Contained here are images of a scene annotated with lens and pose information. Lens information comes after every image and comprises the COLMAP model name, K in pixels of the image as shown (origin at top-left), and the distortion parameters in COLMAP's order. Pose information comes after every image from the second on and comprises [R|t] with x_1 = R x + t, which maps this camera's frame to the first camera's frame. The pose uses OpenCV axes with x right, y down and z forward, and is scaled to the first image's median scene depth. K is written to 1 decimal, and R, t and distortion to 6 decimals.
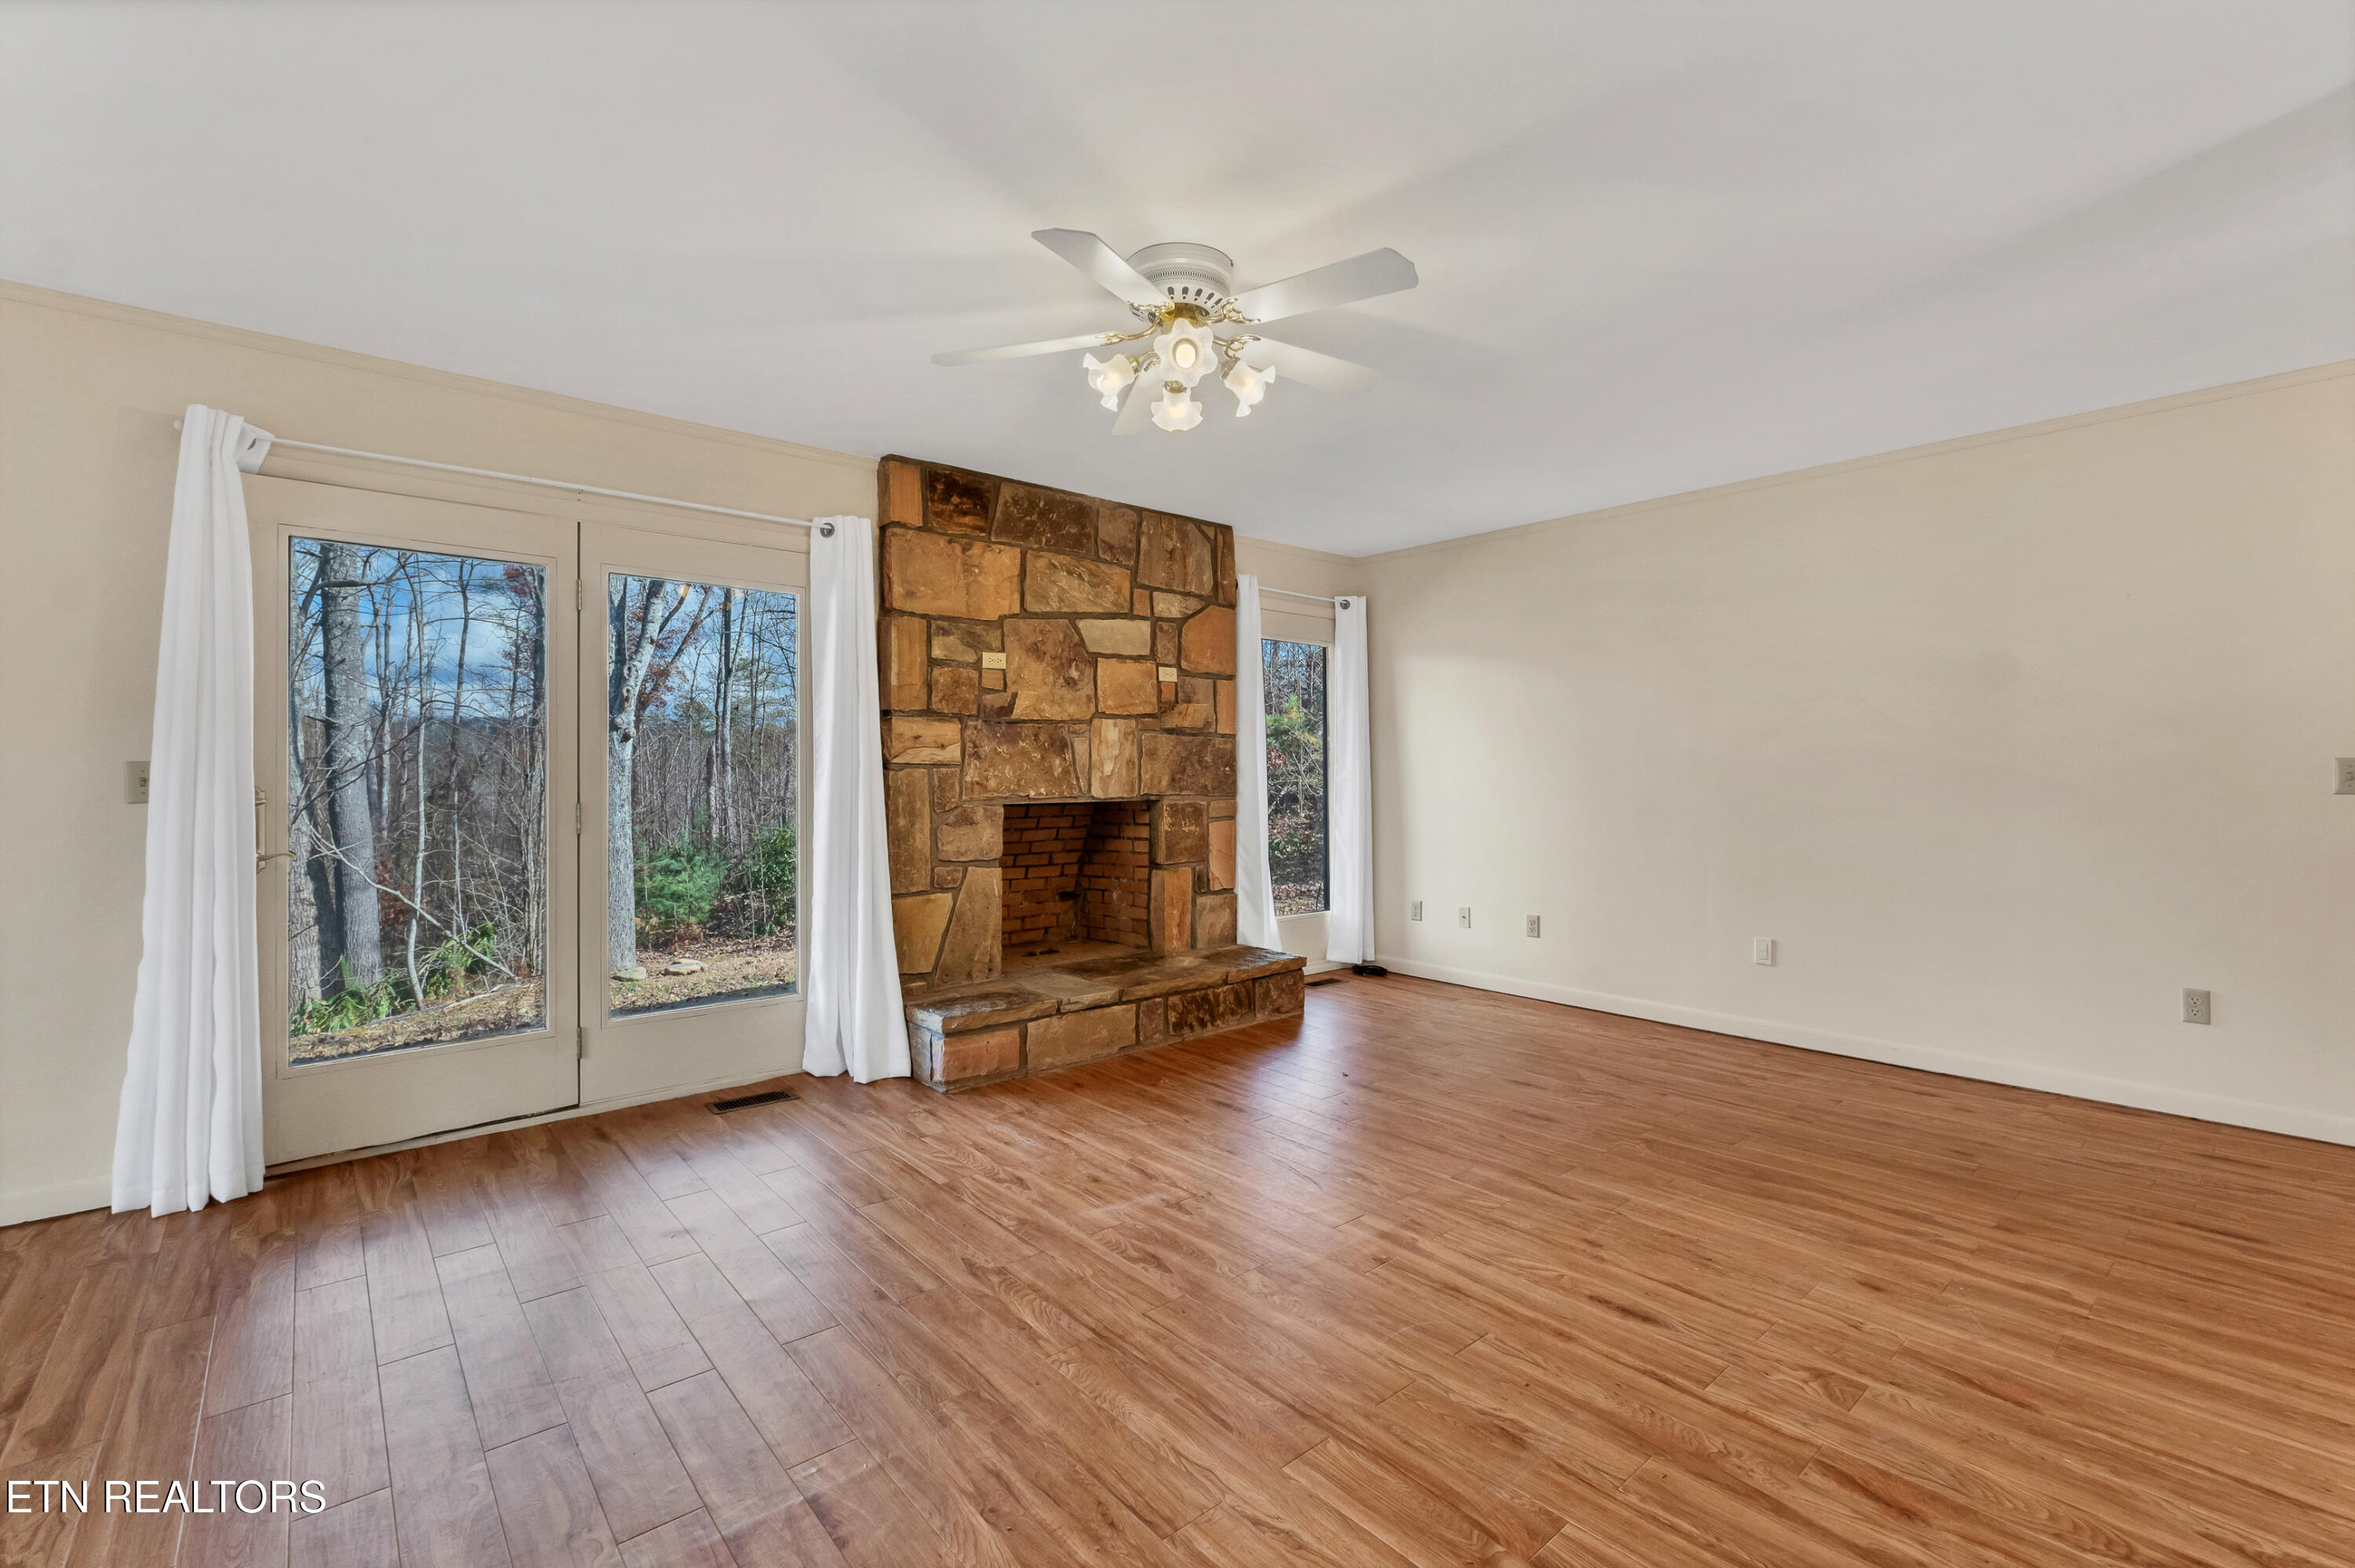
lens RADIAL K [[1015.9, 0, 1171.0], [0, 1015.9, 764.6], [0, 0, 1]] dist [-0.009204, 0.000752]
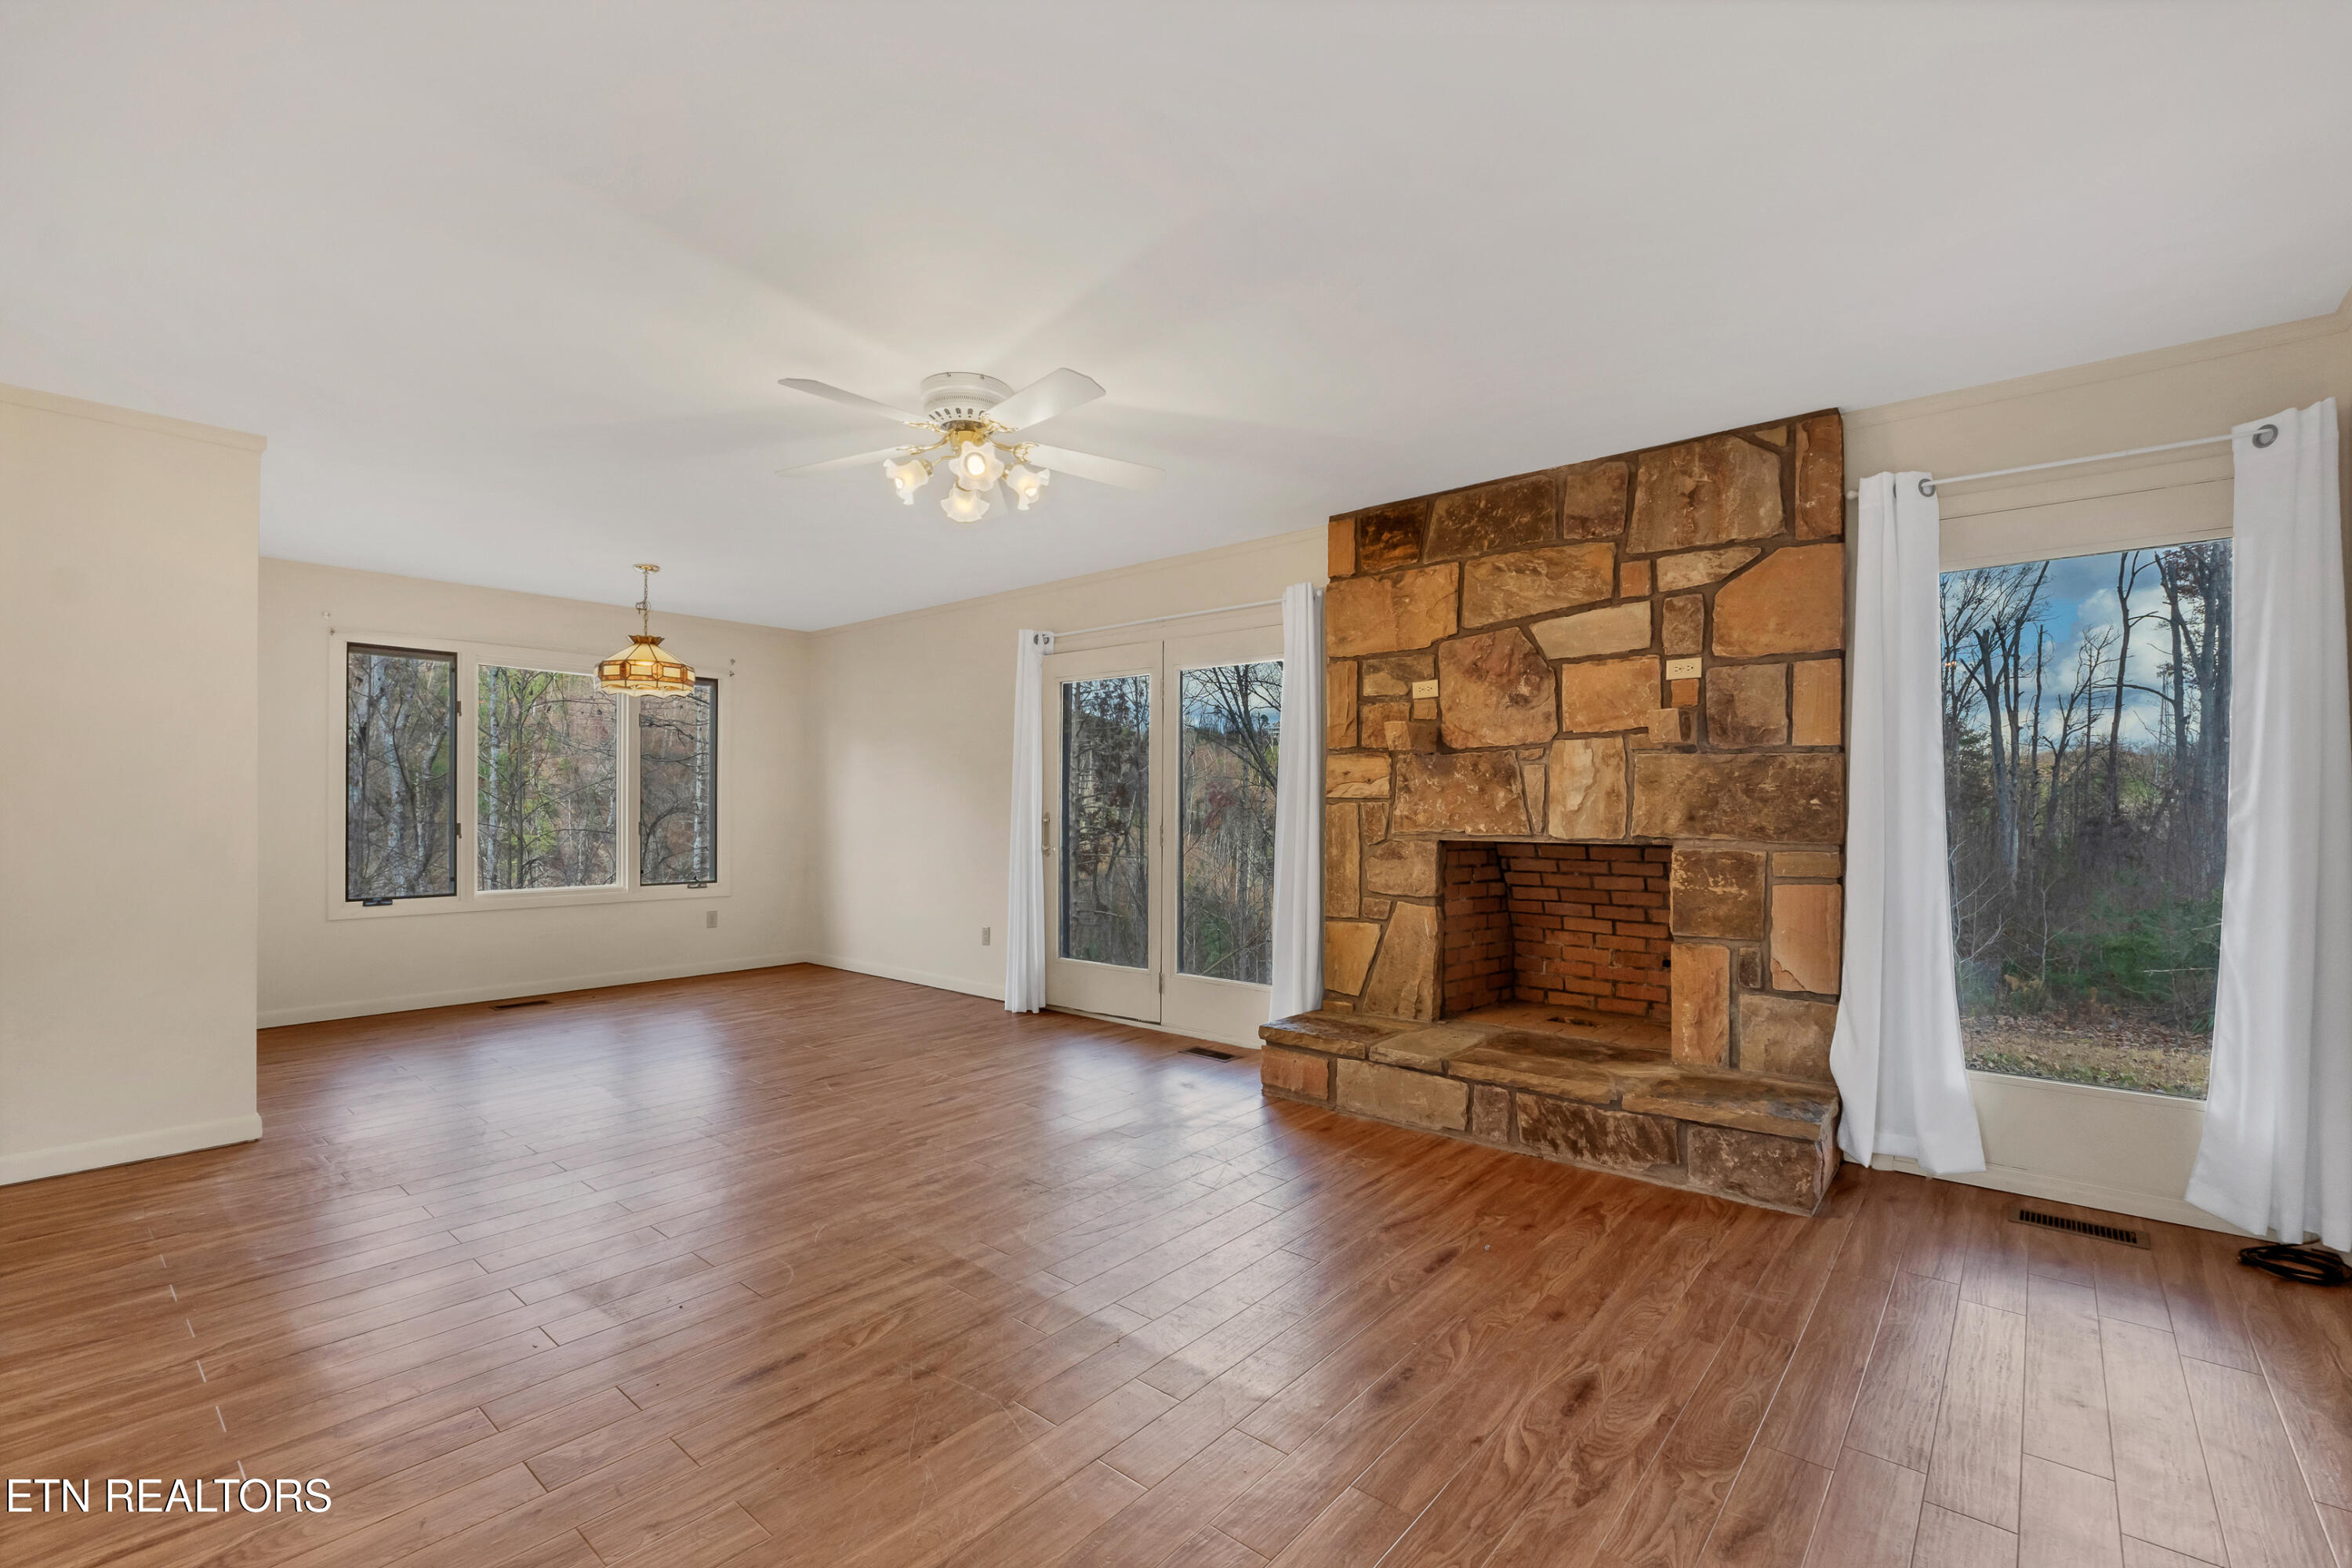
lens RADIAL K [[1014.7, 0, 1159.7], [0, 1014.7, 803.3], [0, 0, 1]] dist [-0.009204, 0.000752]
pose [[0.153160, -0.001046, -0.988201, 0.753676], [0.005544, 0.999985, -0.000199, 0.003768], [0.988186, -0.005448, 0.153163, 0.625507]]
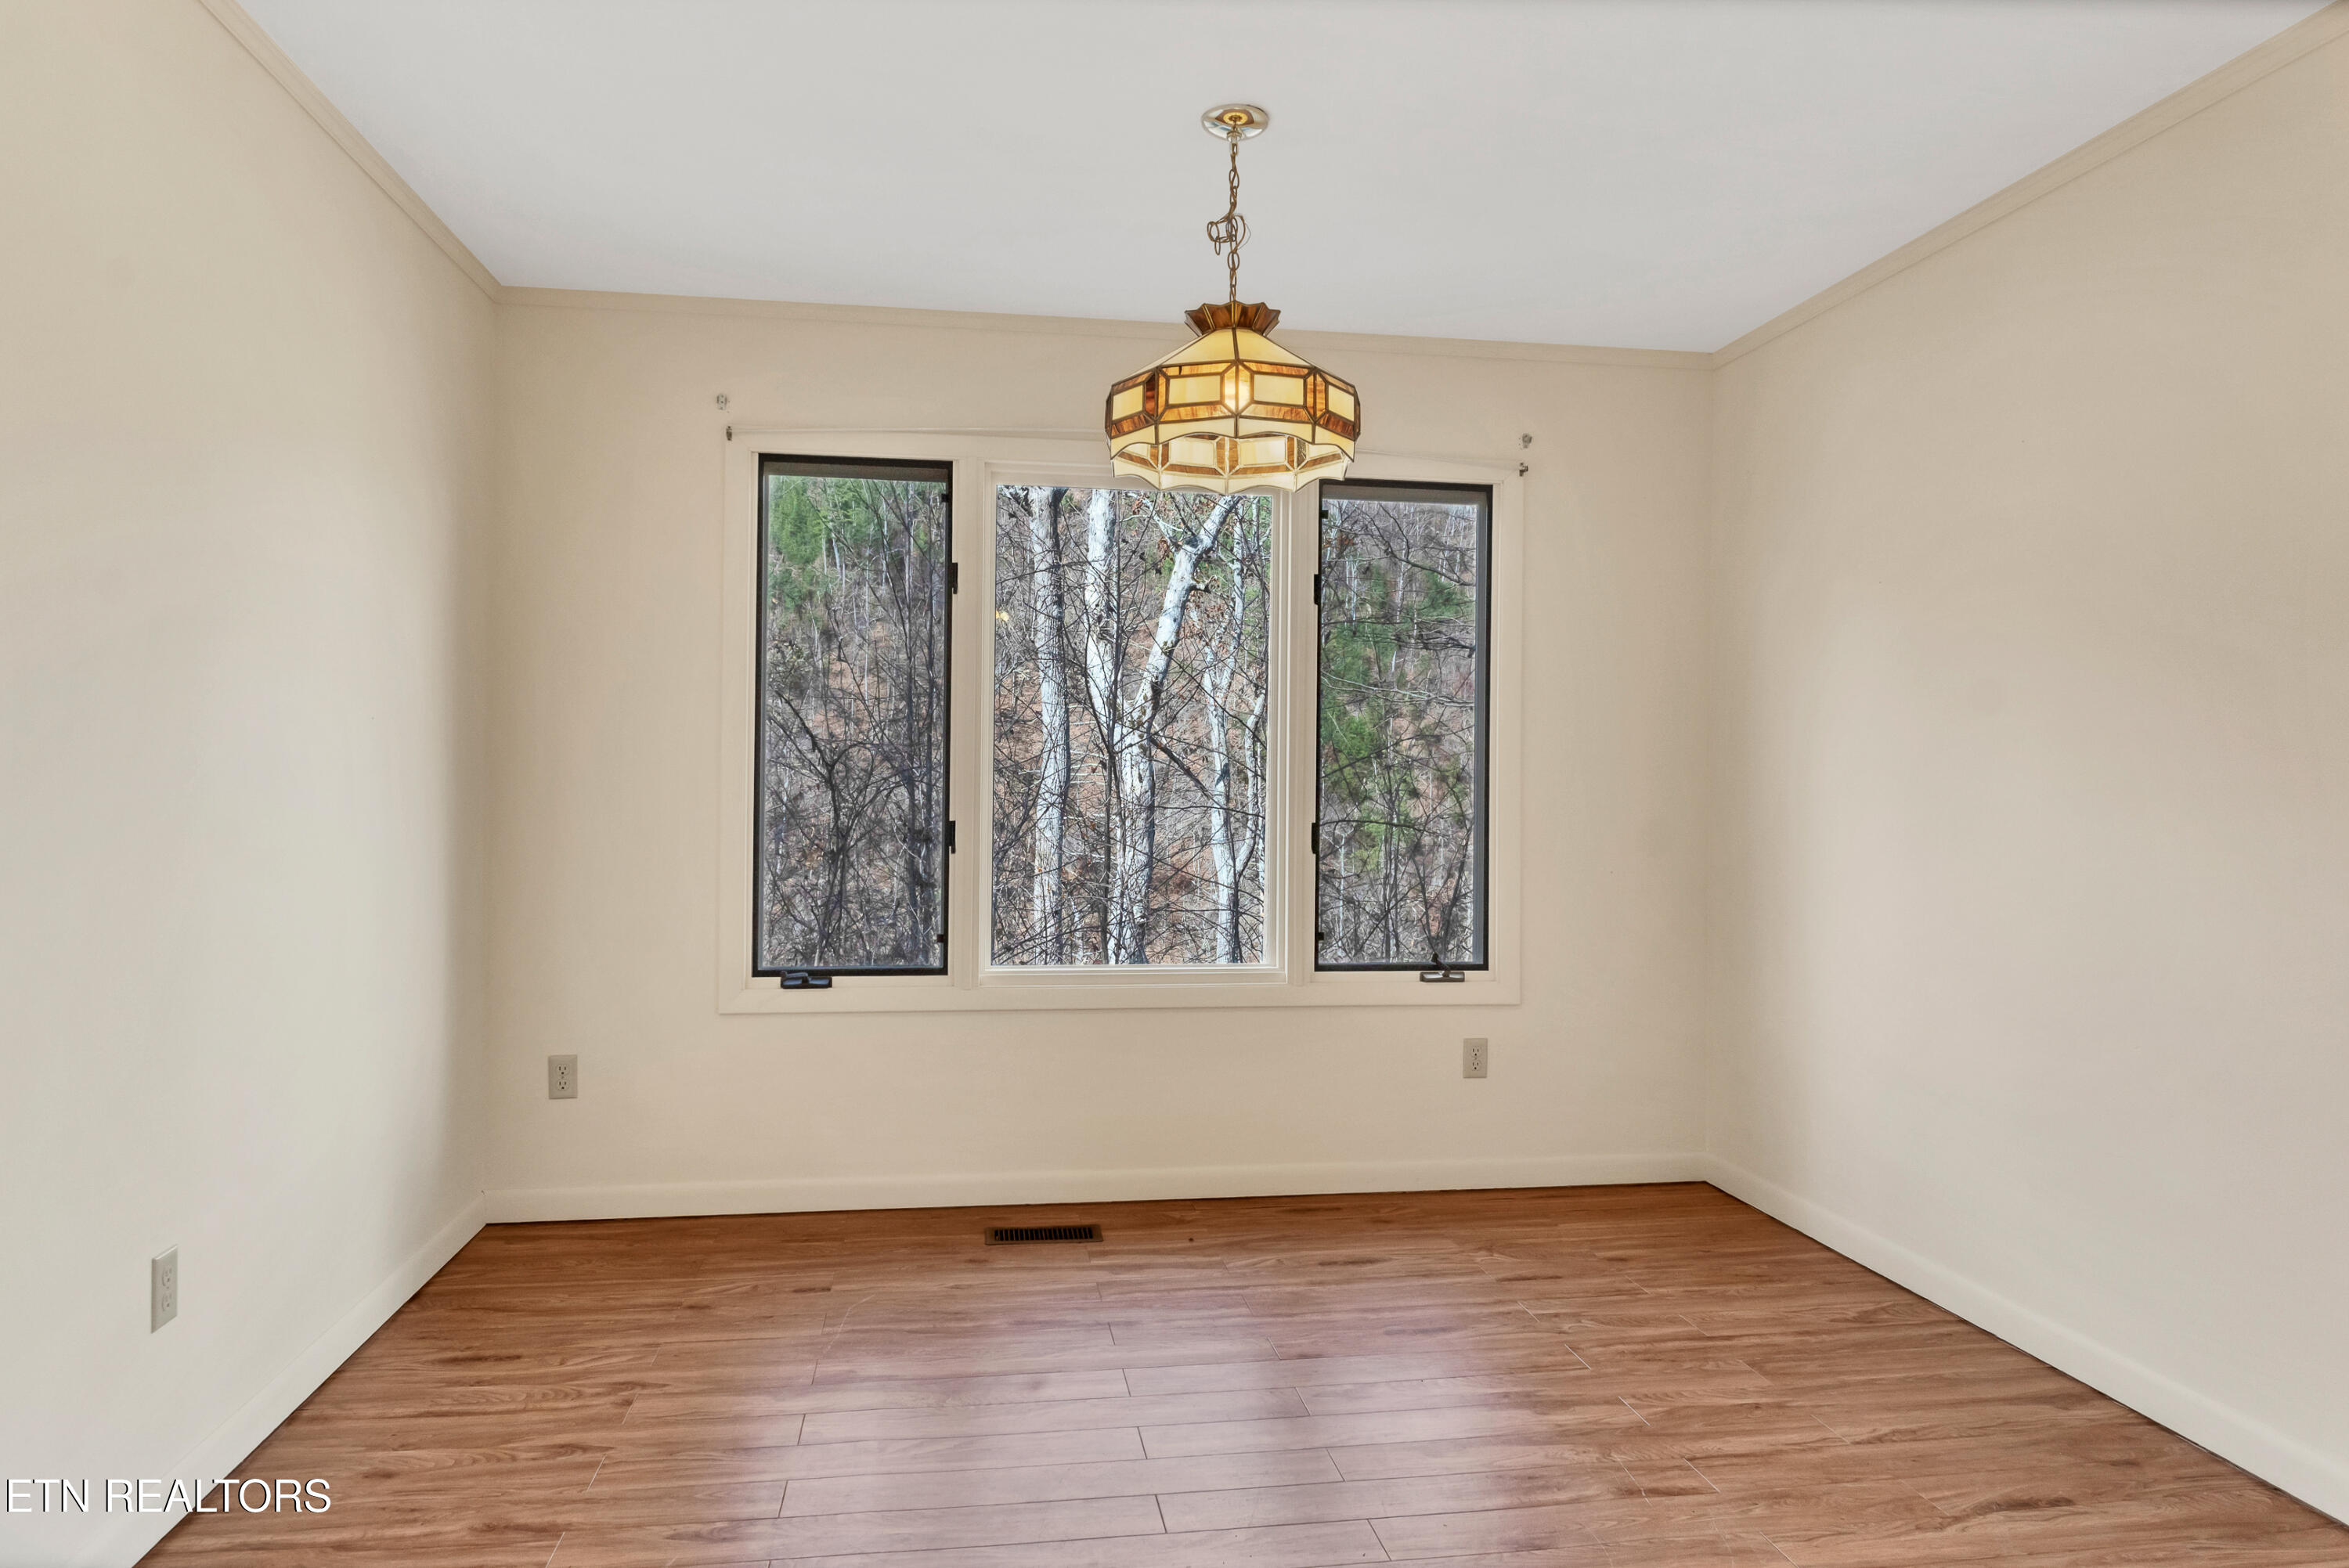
lens RADIAL K [[1449.7, 0, 1178.4], [0, 1449.7, 776.7], [0, 0, 1]] dist [0.000666, -0.002692]
pose [[-0.522829, -0.007063, -0.852409, -0.049304], [-0.000657, 0.999969, -0.007882, 0.004047], [0.852438, -0.003561, -0.522817, 0.500299]]
